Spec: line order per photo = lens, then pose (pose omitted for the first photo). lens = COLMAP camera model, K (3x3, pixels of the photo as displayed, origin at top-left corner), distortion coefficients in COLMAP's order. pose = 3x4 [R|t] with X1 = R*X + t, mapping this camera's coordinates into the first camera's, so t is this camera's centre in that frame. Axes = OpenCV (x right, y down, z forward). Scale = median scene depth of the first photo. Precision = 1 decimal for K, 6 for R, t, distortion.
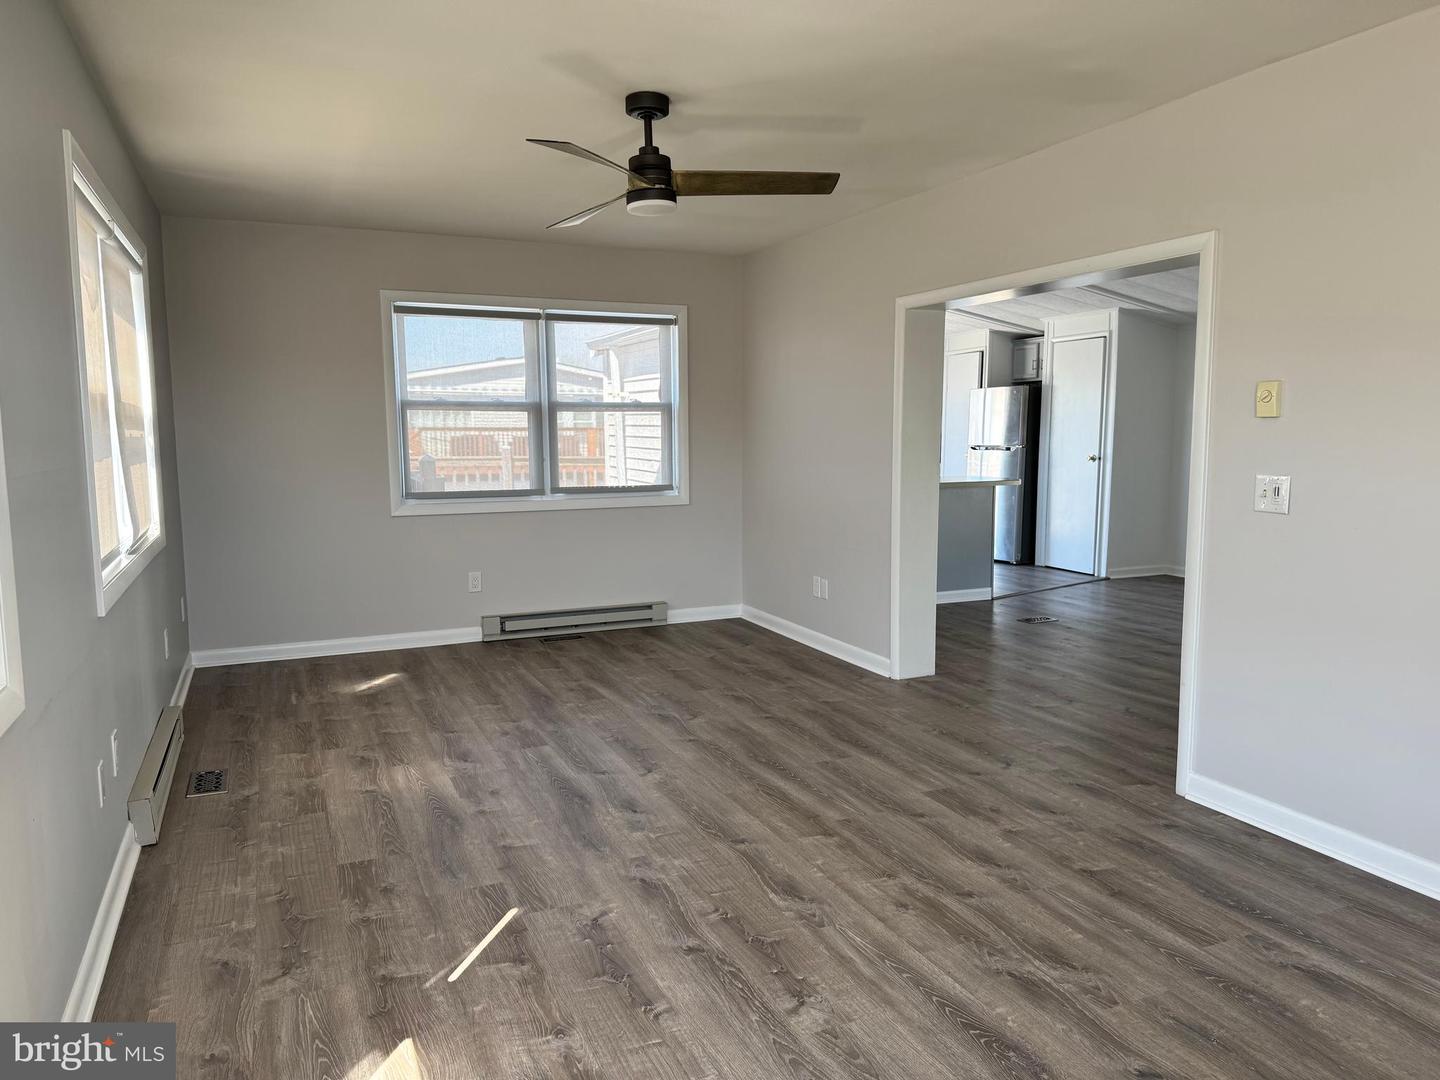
lens RADIAL K [[1020.6, 0, 723.1], [0, 1020.6, 534.6], [0, 0, 1]] dist [0.121811, -0.197322]
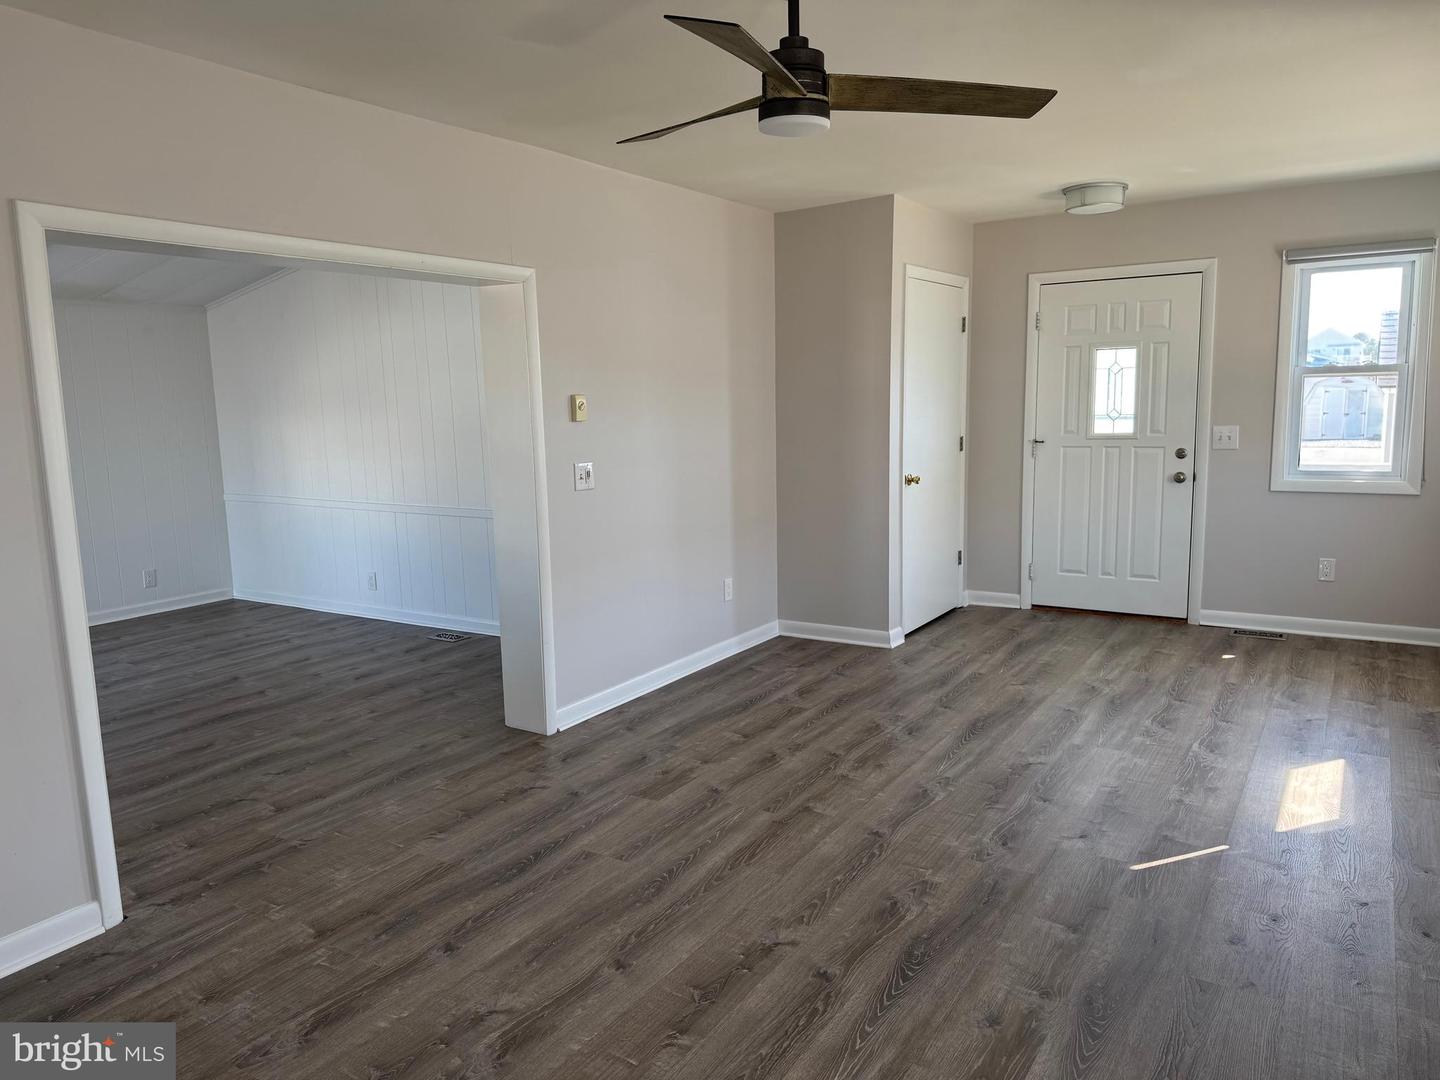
lens RADIAL K [[1004.4, 0, 712.5], [0, 1004.4, 548.1], [0, 0, 1]] dist [0.137793, -0.209387]
pose [[-0.551992, -0.110308, 0.826521, -0.668256], [0.113345, 0.972086, 0.205432, -0.196967], [-0.826110, 0.207079, -0.524081, 1.533041]]
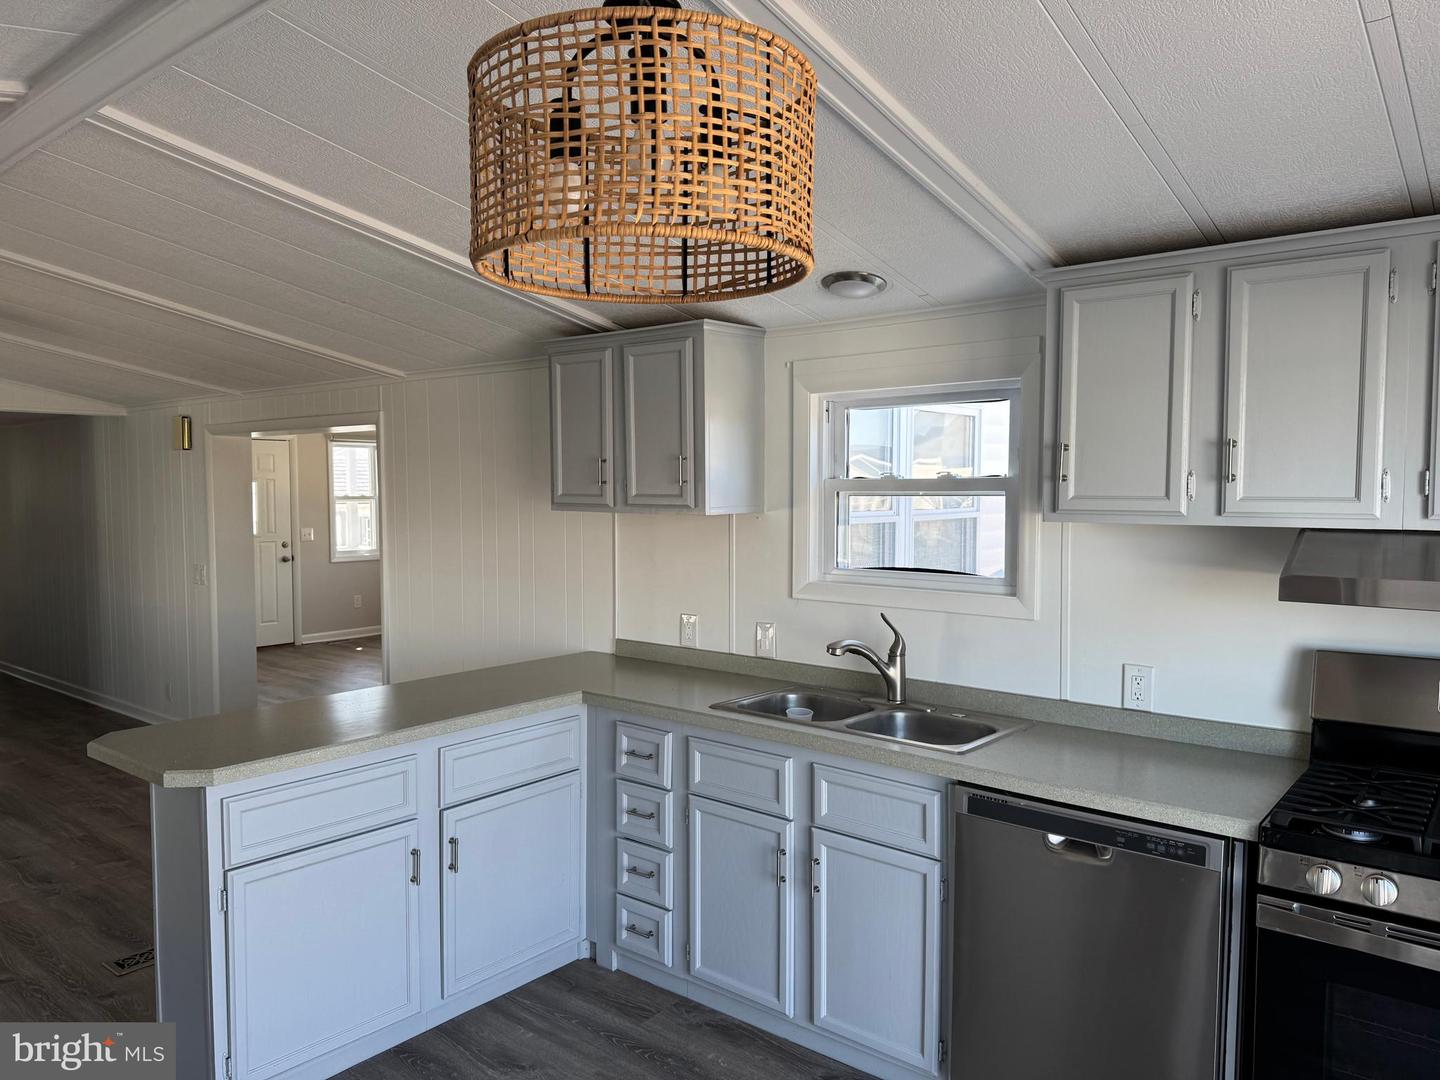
lens RADIAL K [[1005.7, 0, 717.5], [0, 1005.7, 542.7], [0, 0, 1]] dist [0.071520, -0.093522]
pose [[-0.894662, 0.028992, -0.445803, 0.540406], [-0.043126, 0.987627, 0.150776, -0.406177], [0.444658, 0.154119, -0.882341, 3.062202]]
